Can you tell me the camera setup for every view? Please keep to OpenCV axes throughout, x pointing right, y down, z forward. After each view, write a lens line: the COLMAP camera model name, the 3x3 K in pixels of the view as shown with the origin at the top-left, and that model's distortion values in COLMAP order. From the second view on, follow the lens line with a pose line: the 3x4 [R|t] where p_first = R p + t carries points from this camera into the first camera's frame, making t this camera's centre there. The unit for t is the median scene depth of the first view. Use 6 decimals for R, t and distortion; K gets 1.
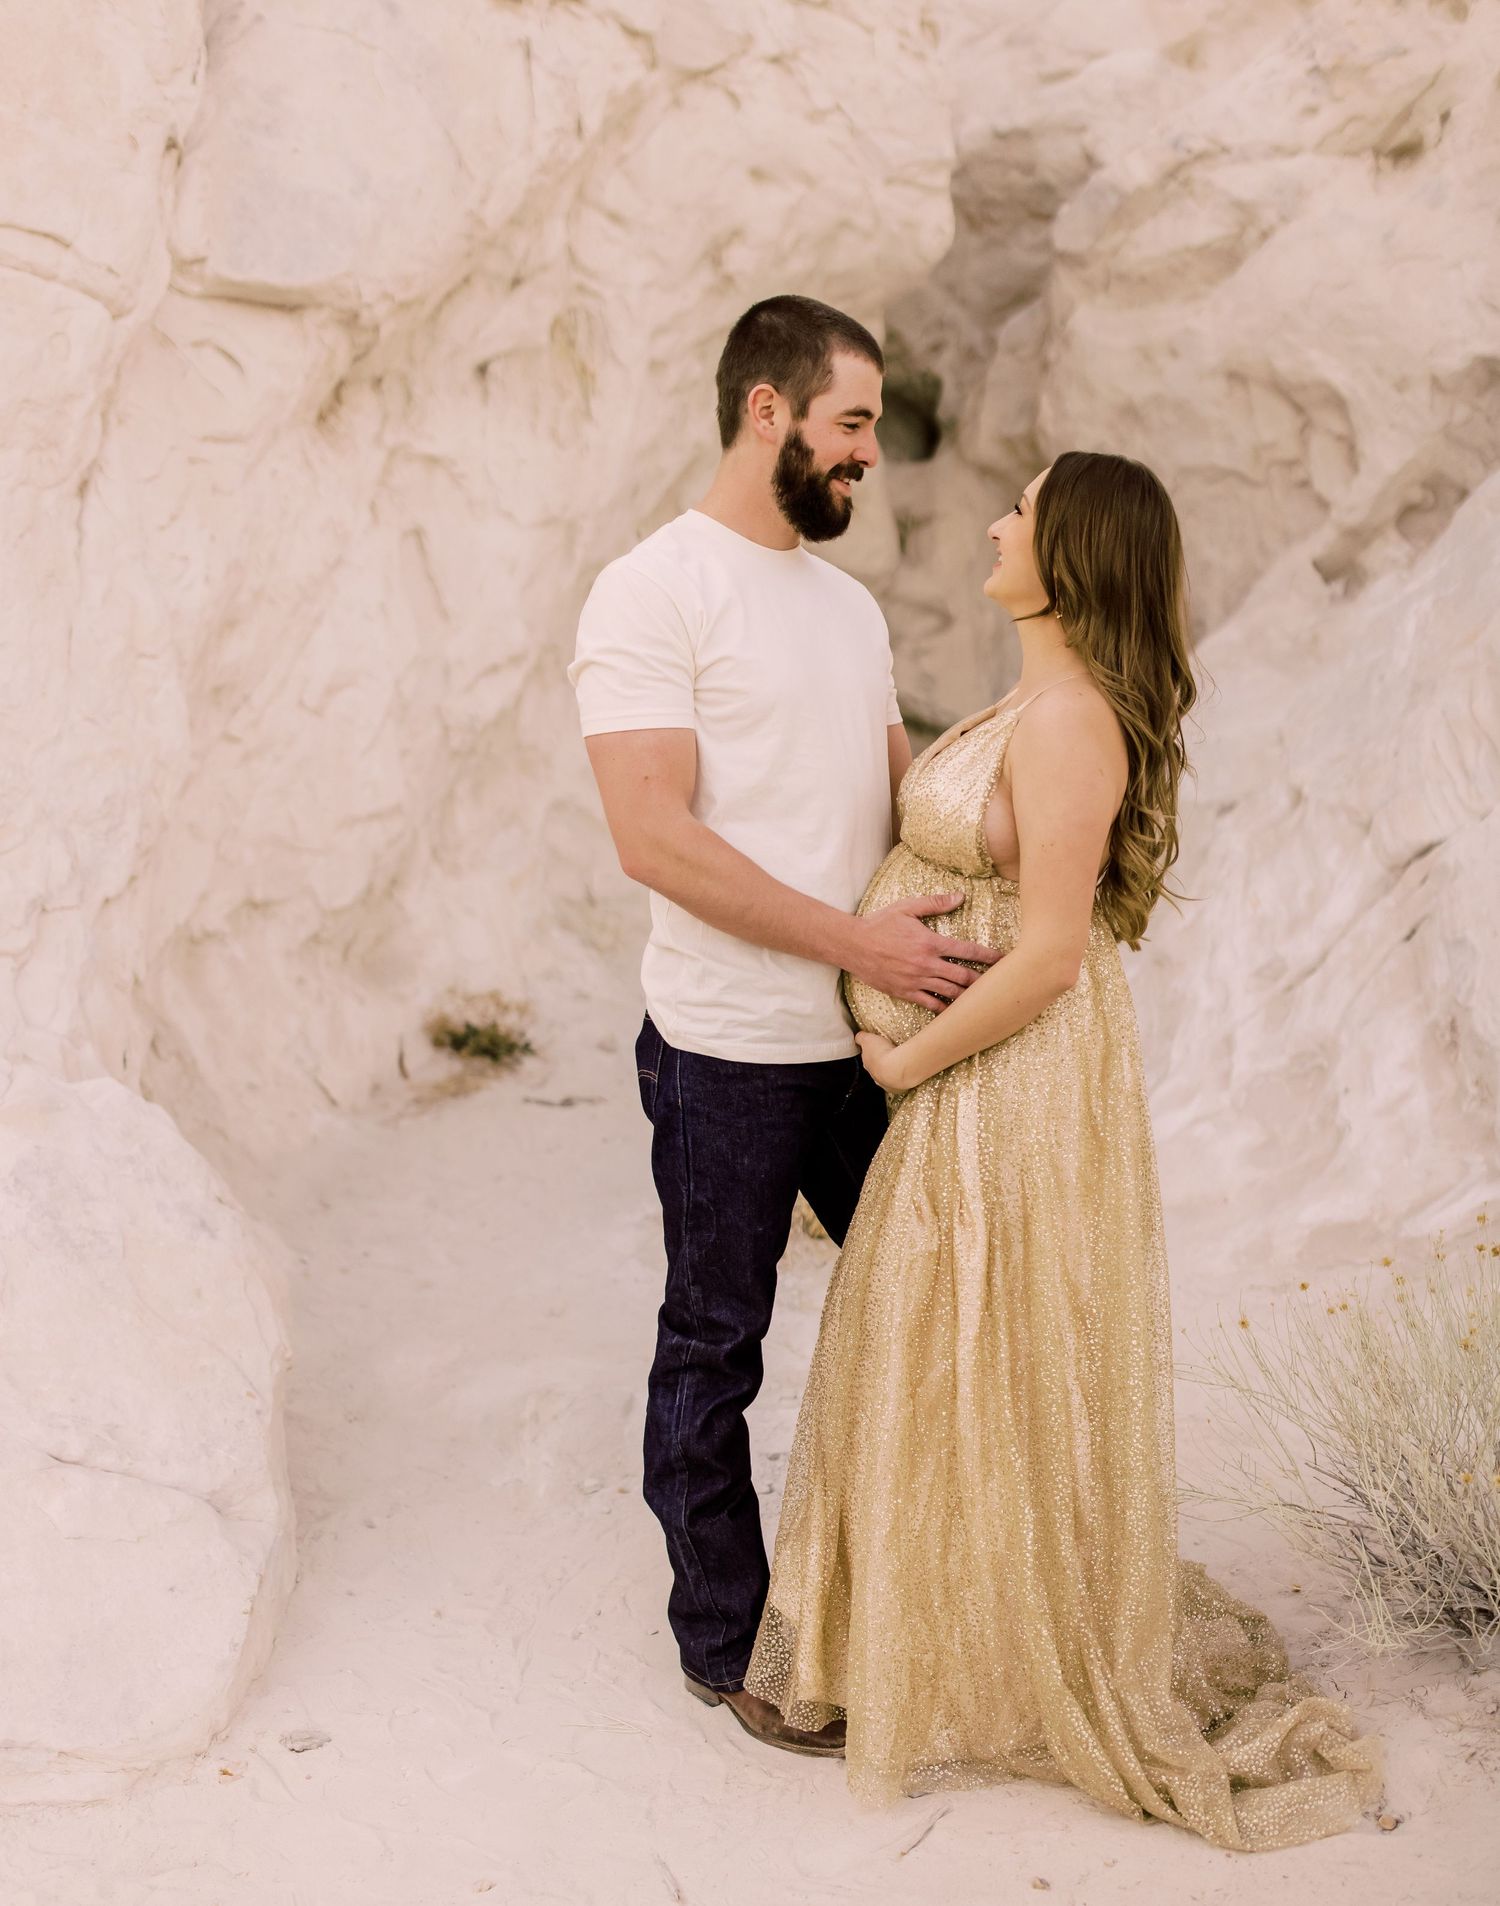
lens RADIAL K [[2070.2, 0, 755.7], [0, 2070.2, 1093.1], [0, 0, 1]] dist [0.009010, 0.000000]
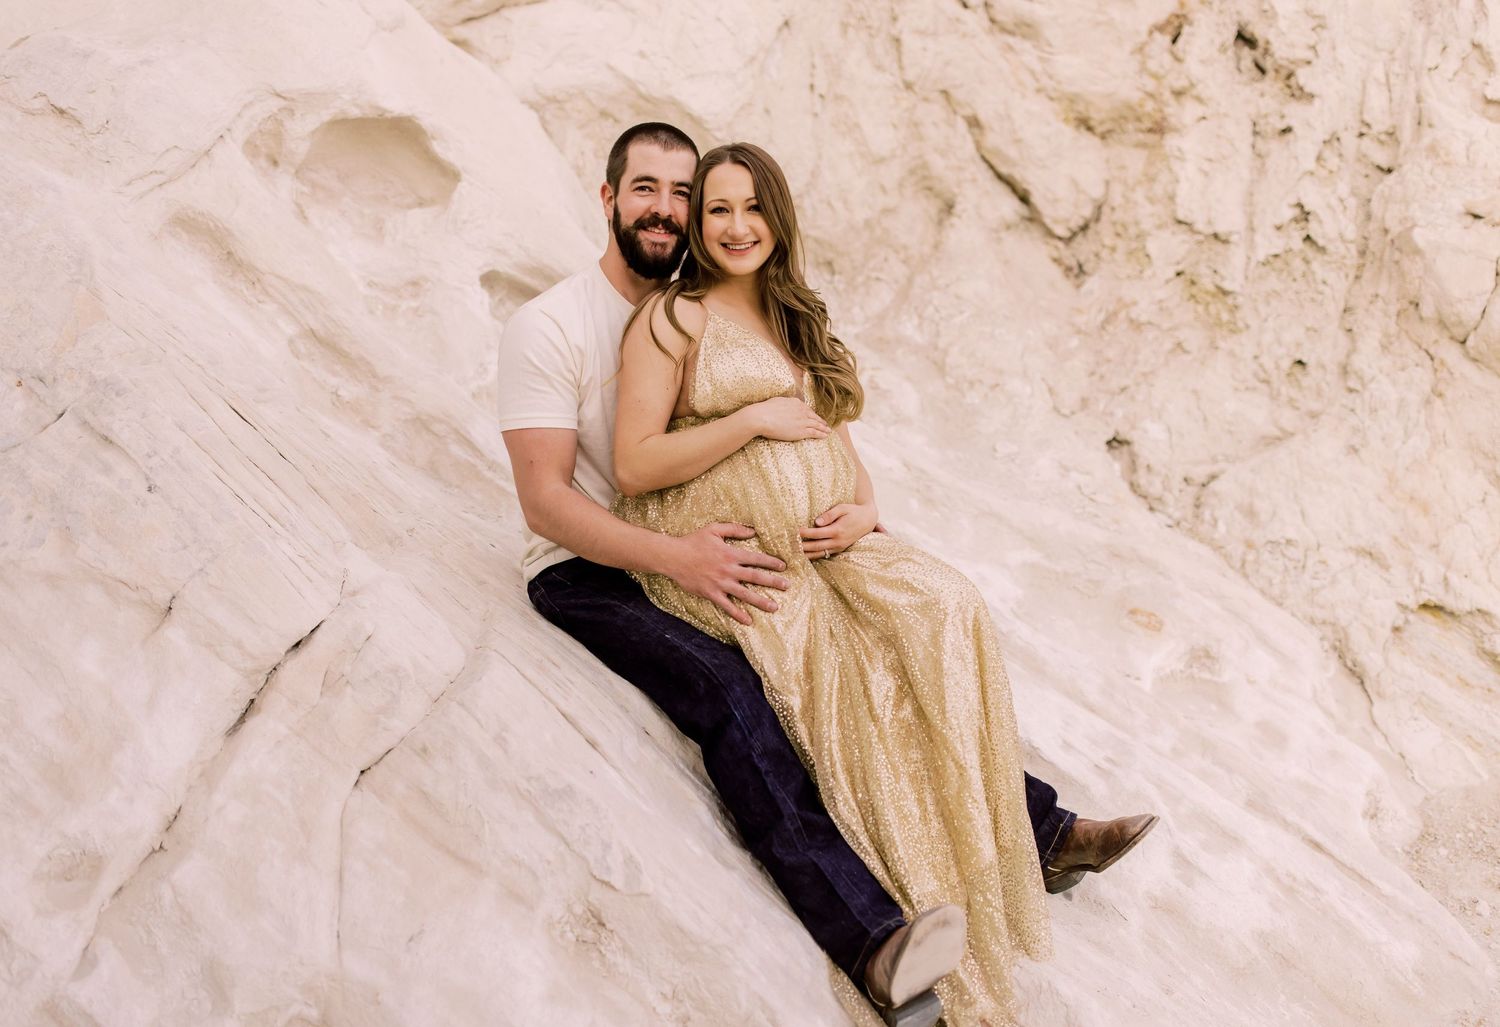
lens RADIAL K [[1612.1, 0, 747.9], [0, 1612.1, 524.2], [0, 0, 1]] dist [0.016607, 0.000000]
pose [[0.291289, -0.069788, 0.954086, -0.100907], [0.112374, 0.992927, 0.038321, -0.119717], [-0.950012, 0.096052, 0.297071, 0.527809]]
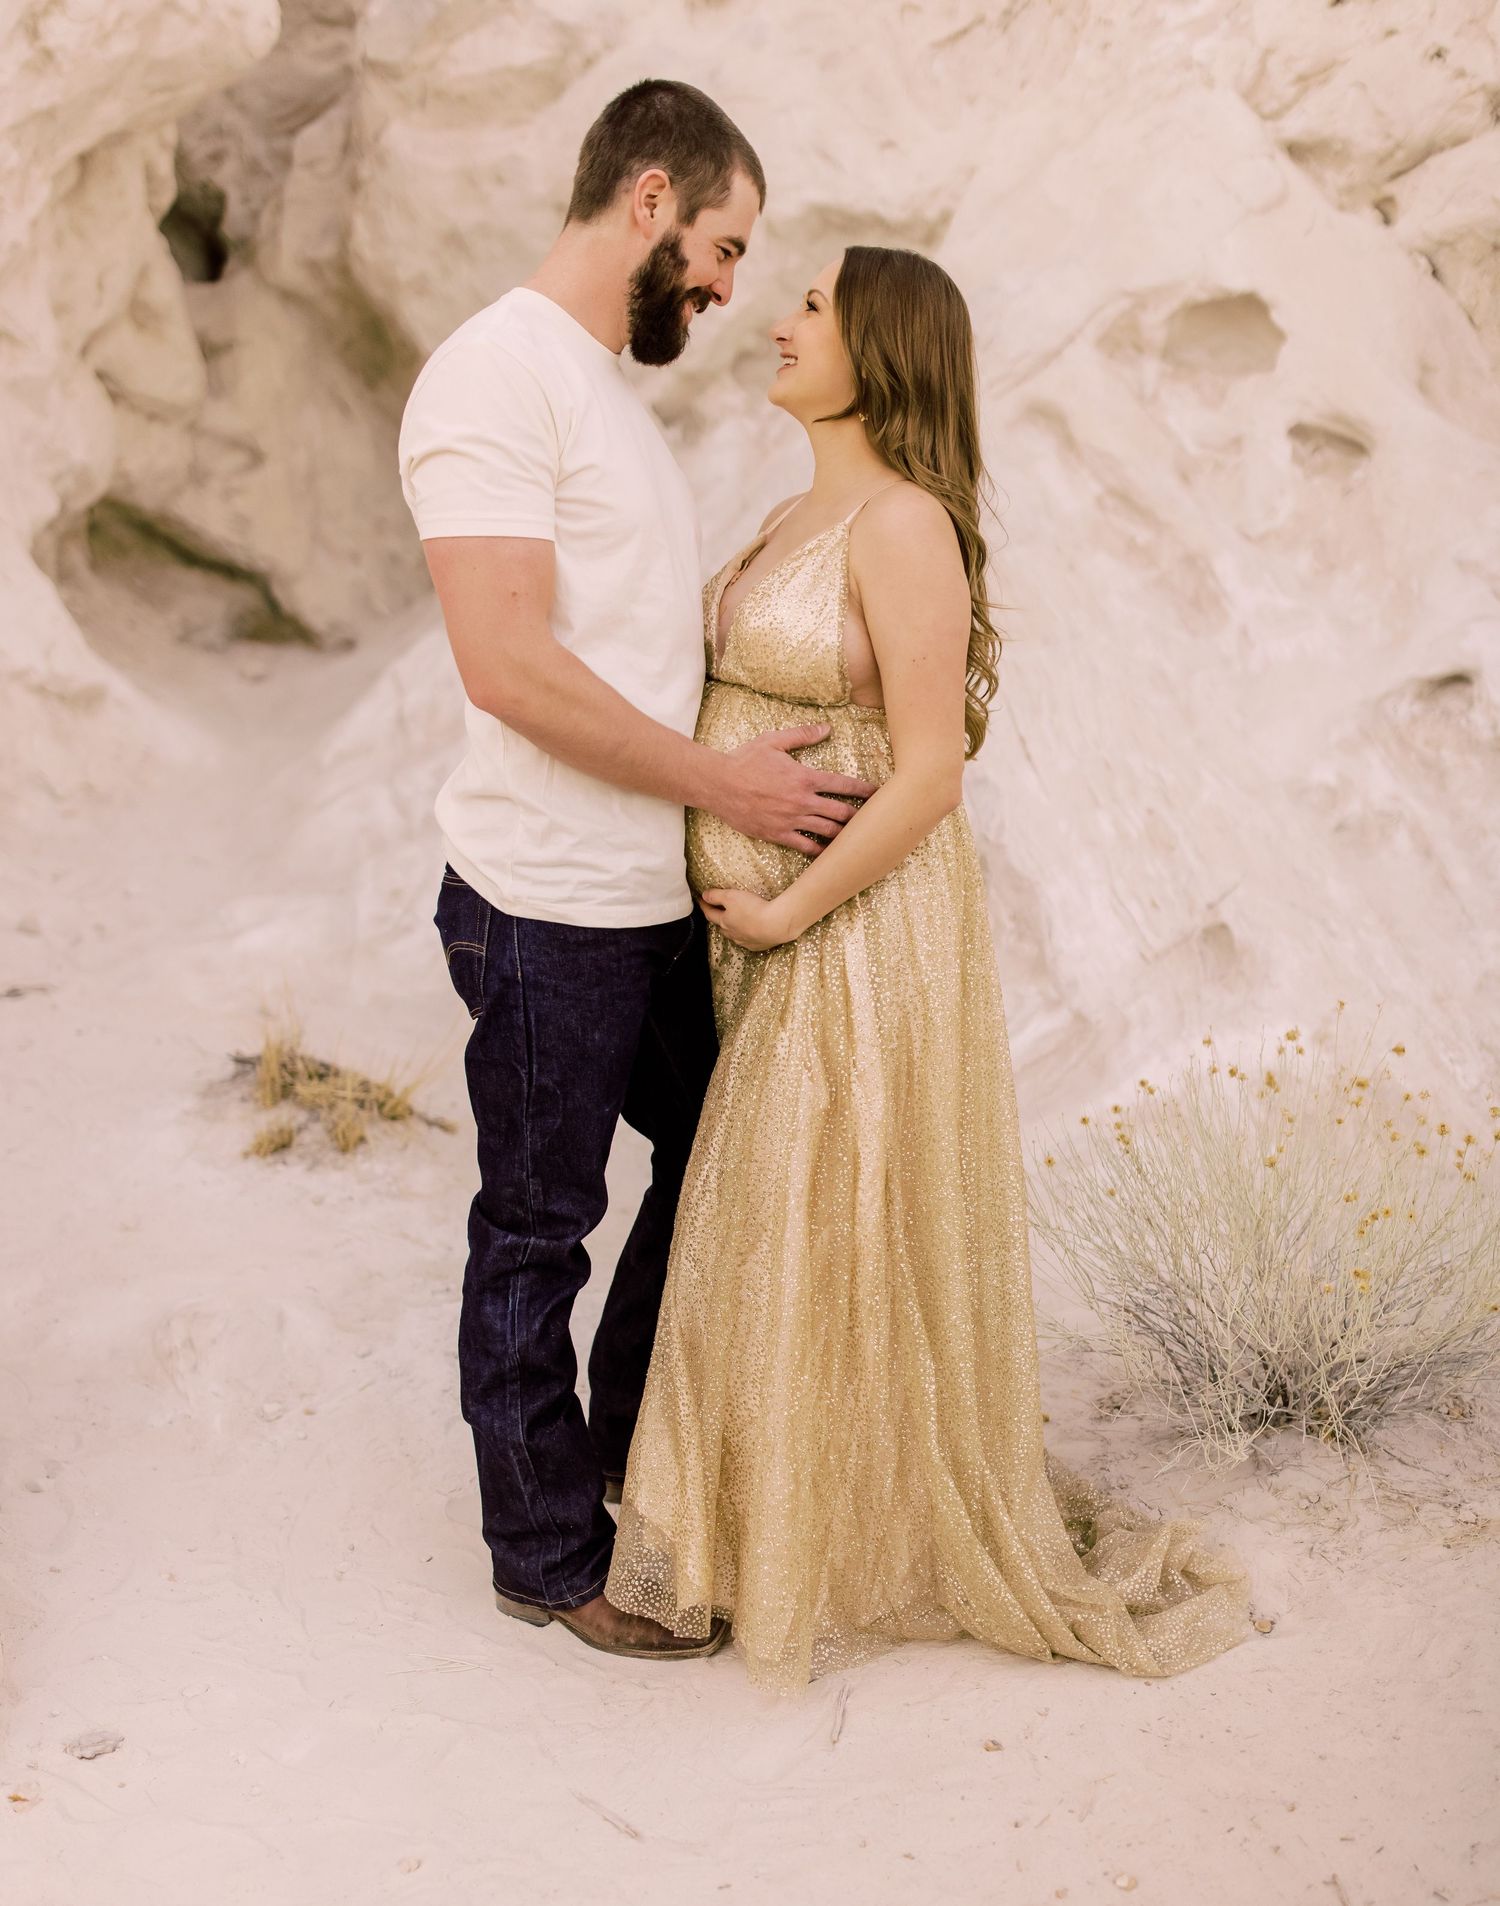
lens RADIAL K [[2070.2, 0, 692.4], [0, 2070.2, 1107.4], [0, 0, 1]] dist [0.009010, 0.000000]
pose [[0.934804, -0.081855, 0.345602, -0.111606], [0.056258, 0.994921, 0.083473, -0.003718], [-0.350679, -0.058588, 0.934661, 0.053410]]
